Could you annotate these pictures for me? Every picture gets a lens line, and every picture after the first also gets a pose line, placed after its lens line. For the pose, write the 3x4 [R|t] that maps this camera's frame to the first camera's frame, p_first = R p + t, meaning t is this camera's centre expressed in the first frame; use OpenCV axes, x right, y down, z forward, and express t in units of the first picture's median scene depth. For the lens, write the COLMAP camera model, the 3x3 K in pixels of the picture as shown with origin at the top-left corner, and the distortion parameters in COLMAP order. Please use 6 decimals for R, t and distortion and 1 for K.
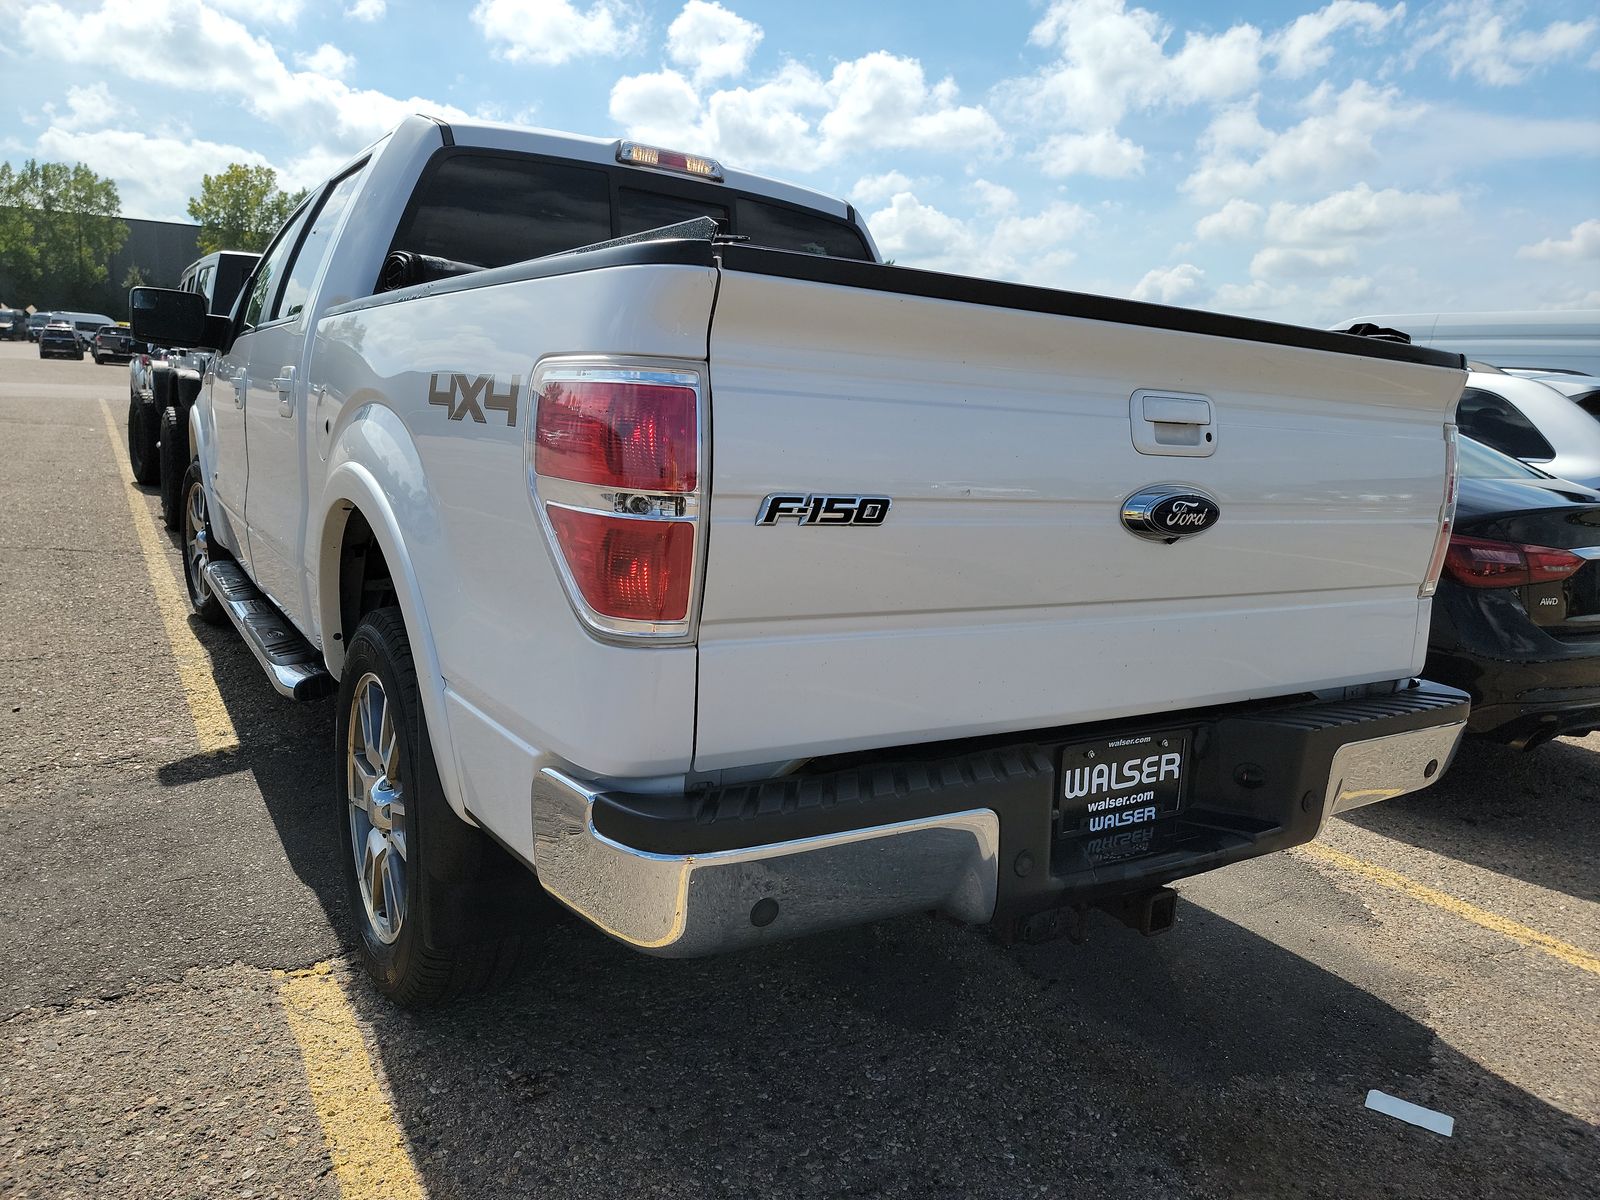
lens RADIAL K [[1106.7, 0, 818.8], [0, 1106.7, 593.6], [0, 0, 1]] dist [0.063210, -0.049613]
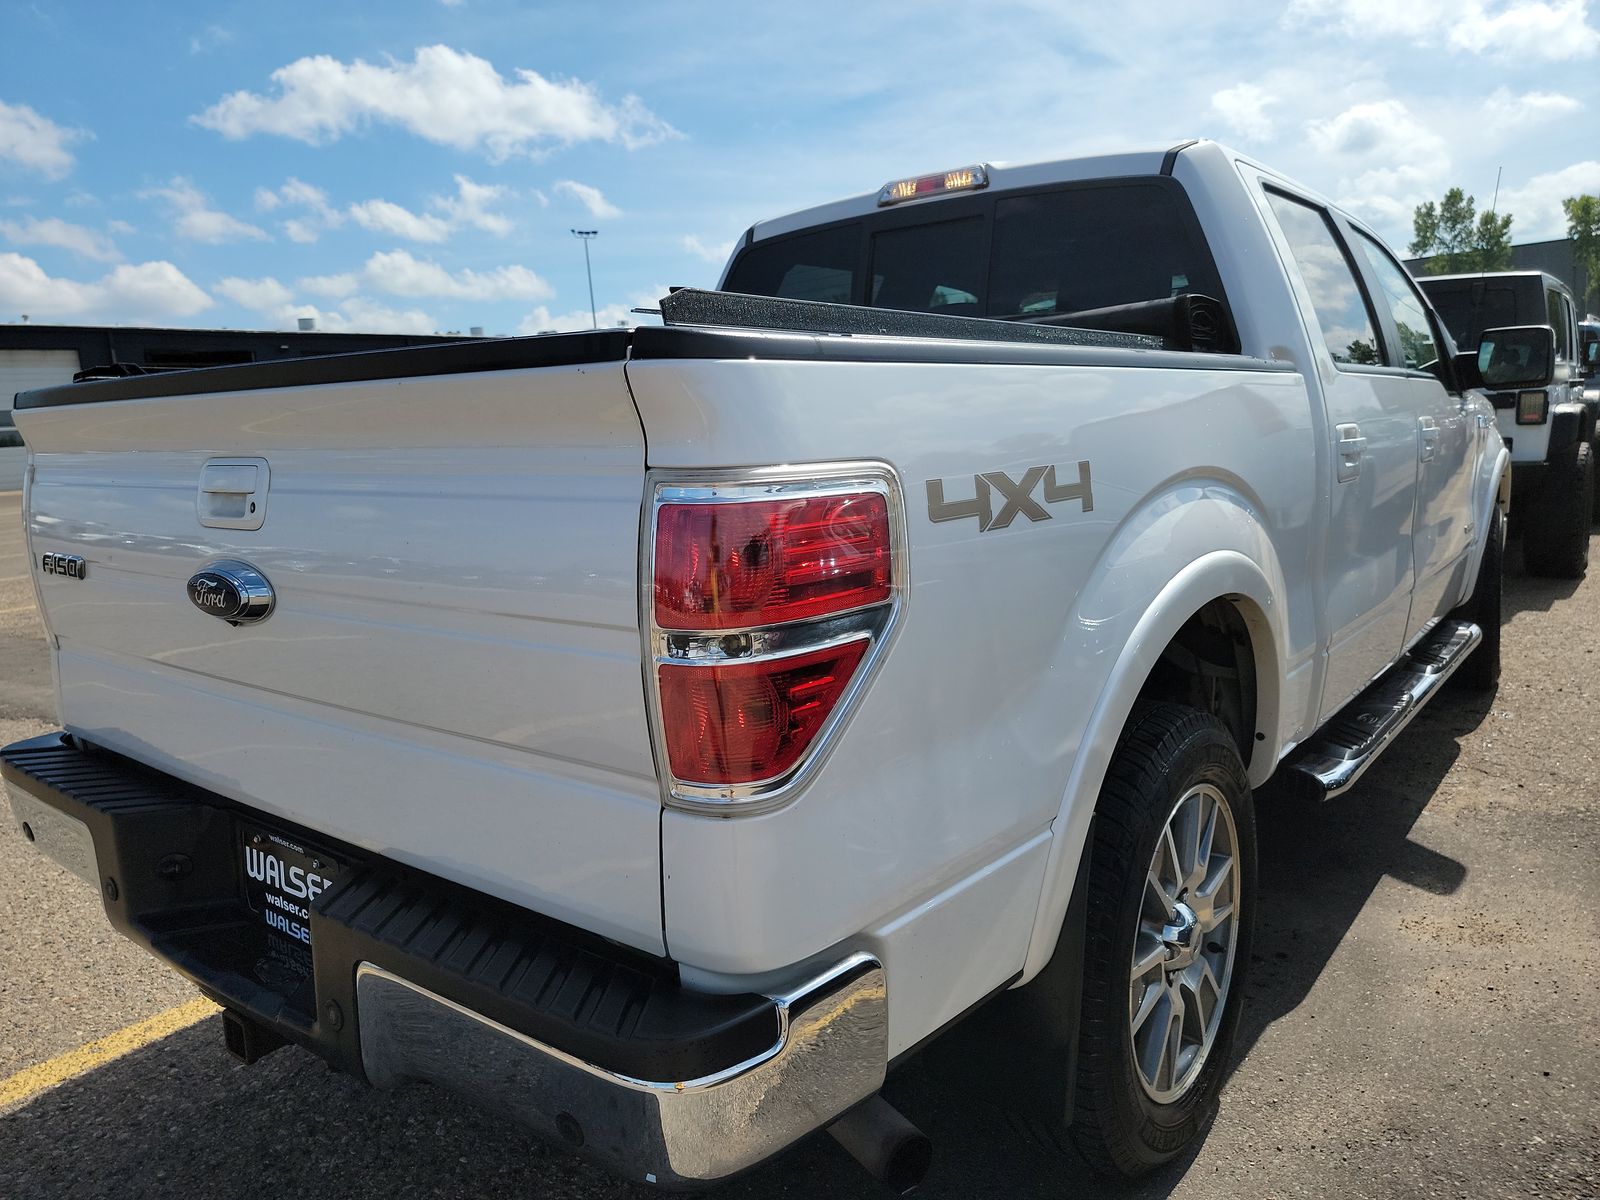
lens RADIAL K [[1164.0, 0, 808.6], [0, 1164.0, 563.2], [0, 0, 1]] dist [0.001688, 0.004879]
pose [[0.285052, 0.046851, -0.957366, 0.810401], [-0.096688, 0.995116, 0.019910, -0.095301], [0.953623, 0.086890, 0.288189, 0.699110]]
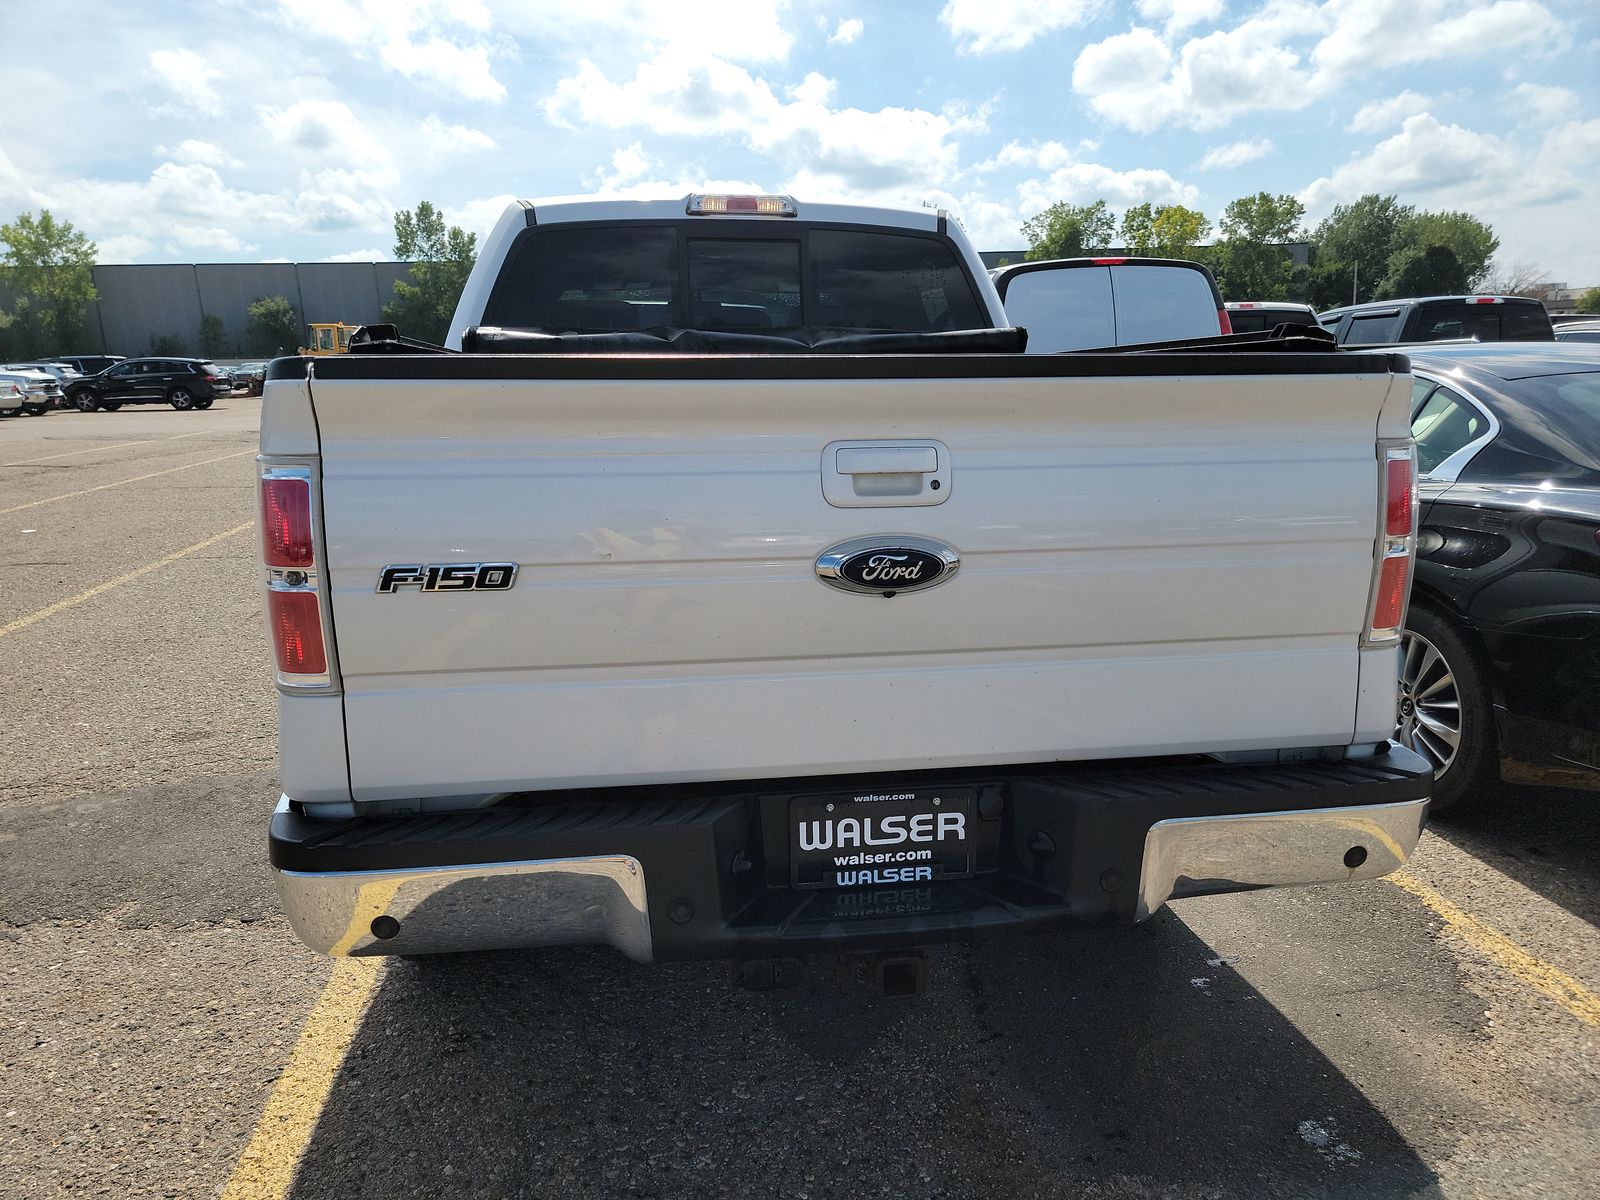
lens RADIAL K [[1102.4, 0, 800.0], [0, 1102.4, 600.0], [0, 0, 1]] dist [0.085546, -0.075728]
pose [[0.908865, 0.013424, -0.416874, 0.385108], [-0.004717, 0.999749, 0.021908, -0.037959], [0.417064, -0.017945, 0.908700, 0.059257]]
